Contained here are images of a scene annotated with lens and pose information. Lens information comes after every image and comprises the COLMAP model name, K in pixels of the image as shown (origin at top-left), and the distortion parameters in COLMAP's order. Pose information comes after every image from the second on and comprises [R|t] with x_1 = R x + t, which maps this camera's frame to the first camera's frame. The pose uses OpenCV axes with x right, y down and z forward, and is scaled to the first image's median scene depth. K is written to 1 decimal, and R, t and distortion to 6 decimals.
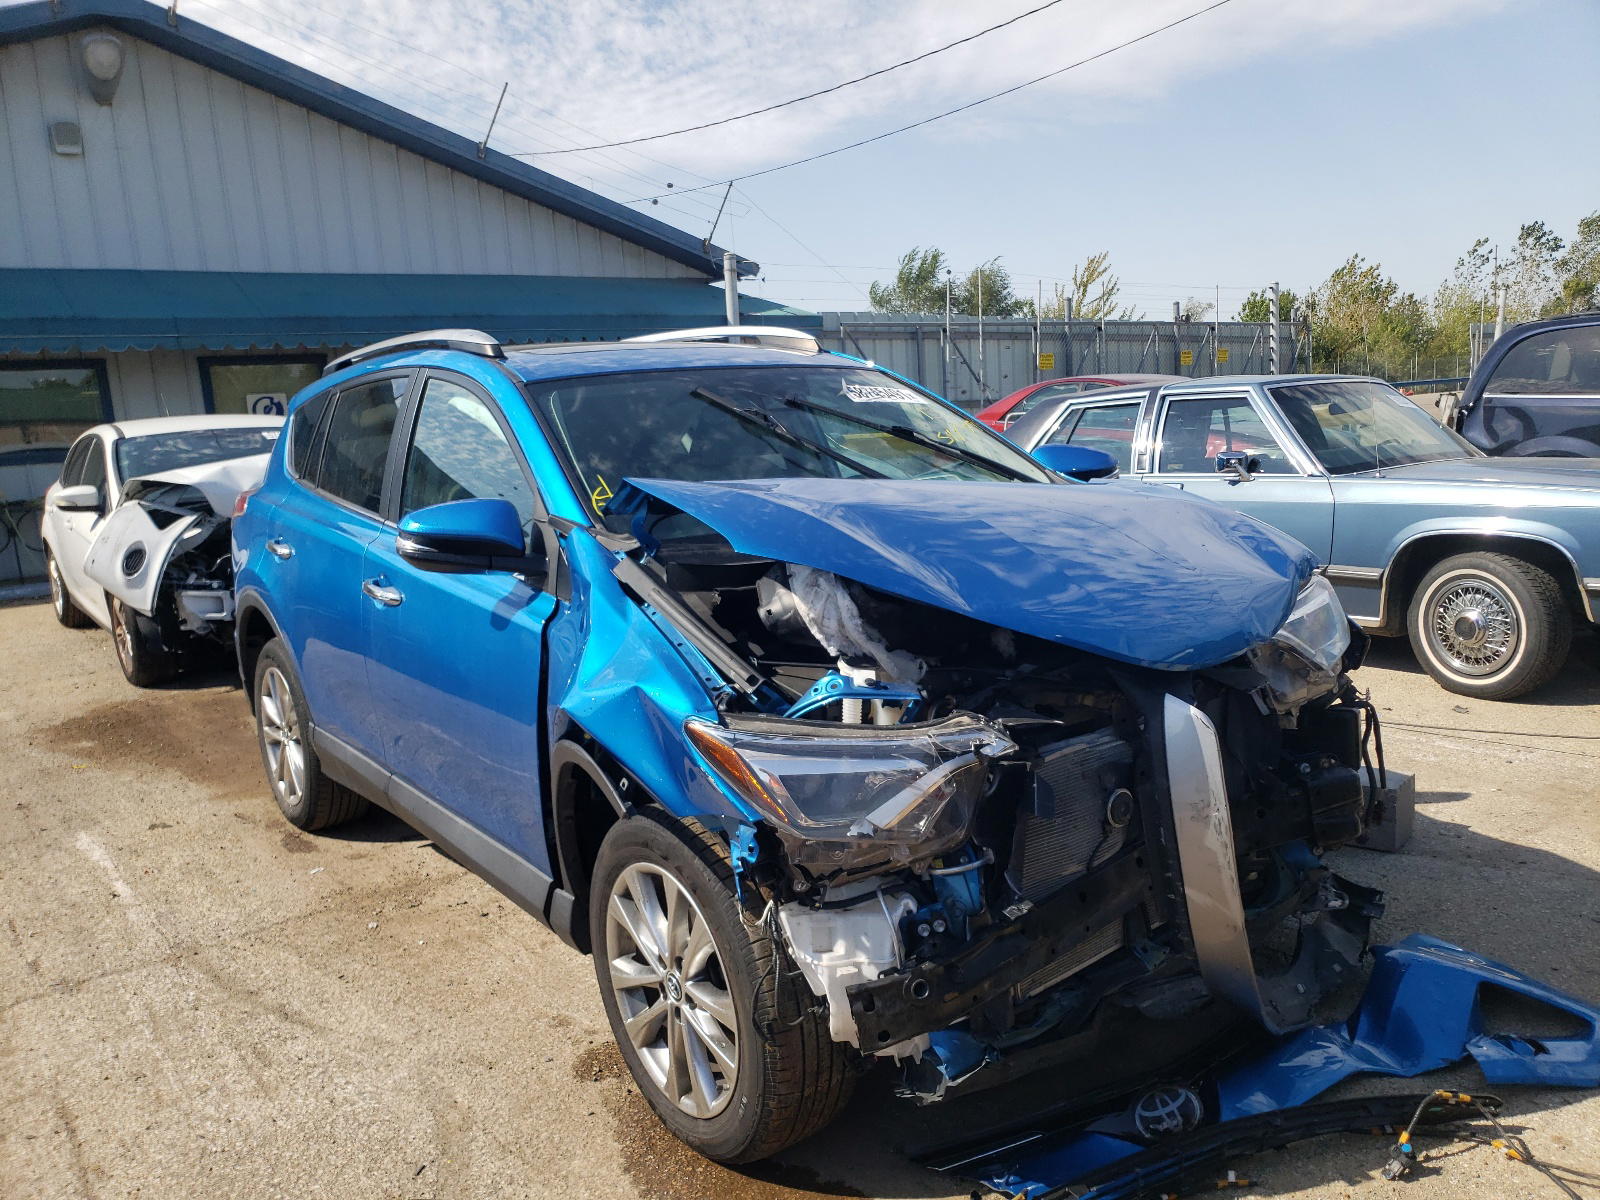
lens RADIAL K [[1314.0, 0, 795.5], [0, 1314.0, 596.0], [0, 0, 1]] dist [0.037587, -0.055331]
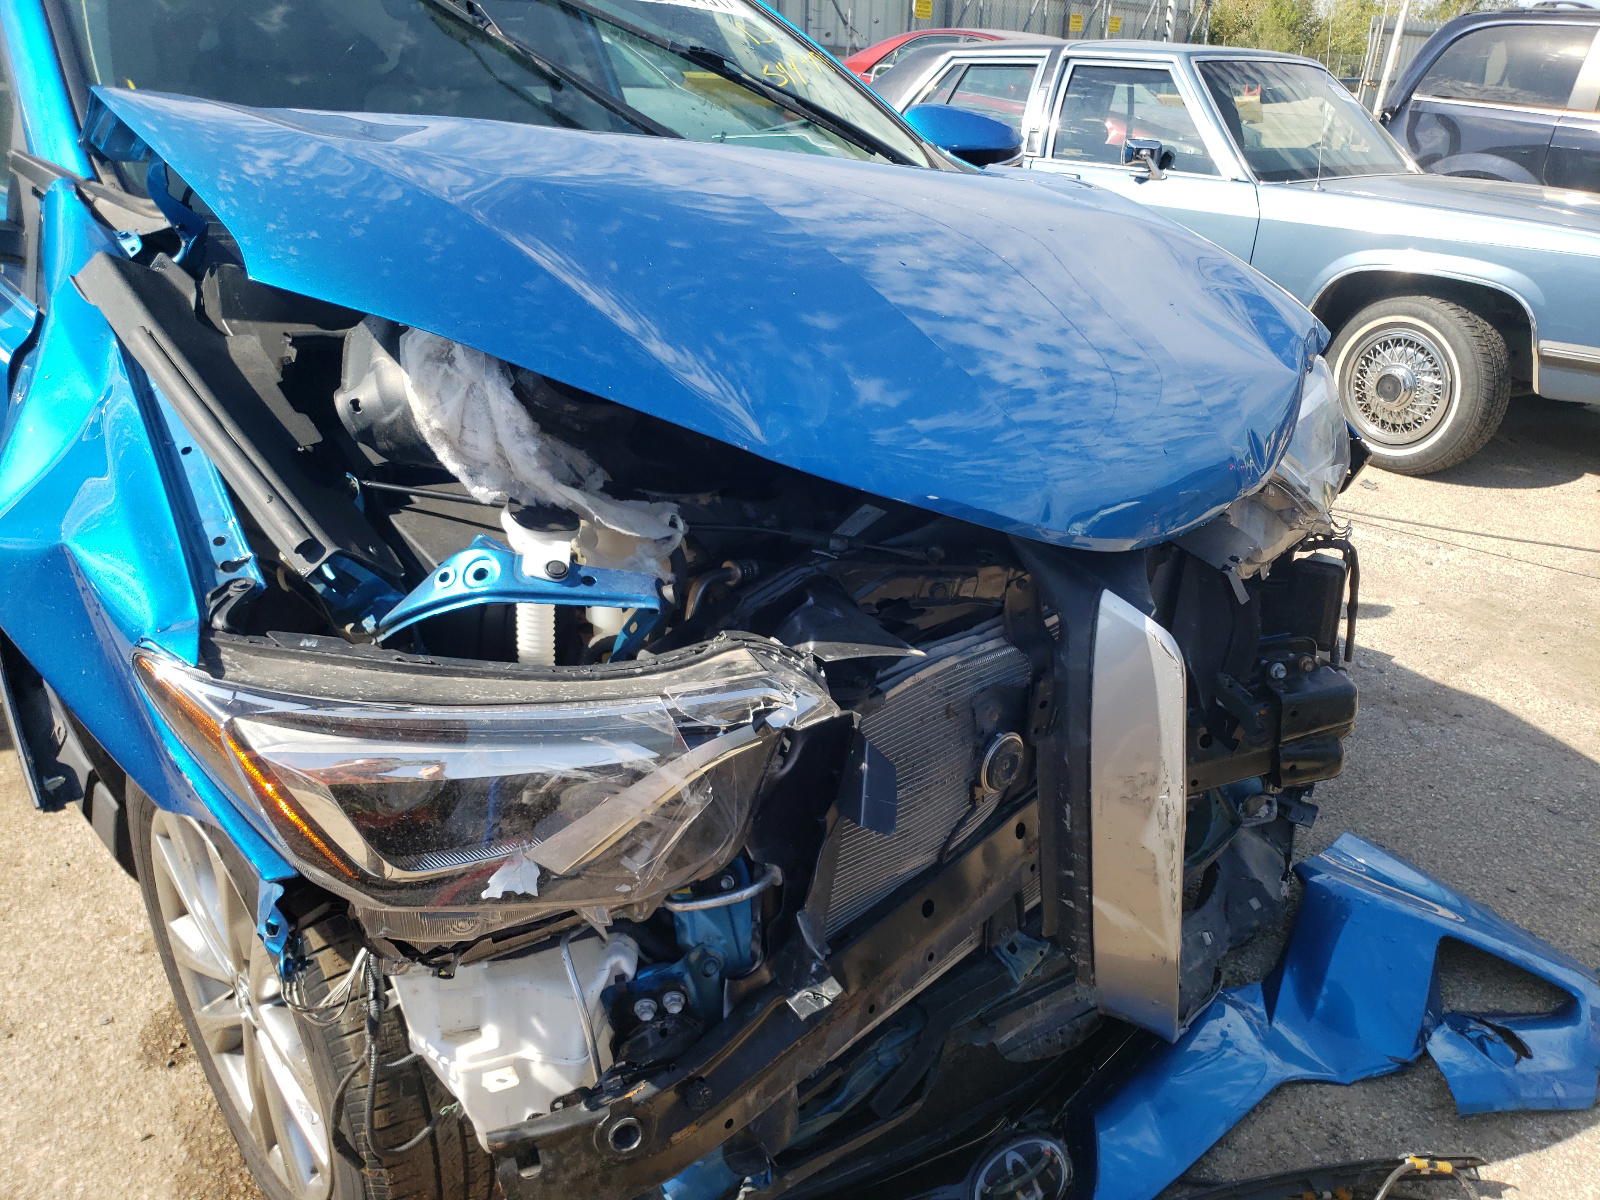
lens RADIAL K [[1314.0, 0, 848.0], [0, 1314.0, 615.0], [0, 0, 1]] dist [0.037587, -0.055331]
pose [[0.985915, 0.034565, 0.163635, 0.071766], [-0.075650, 0.964763, 0.252010, -0.043380], [-0.149159, -0.260839, 0.953789, 0.424957]]
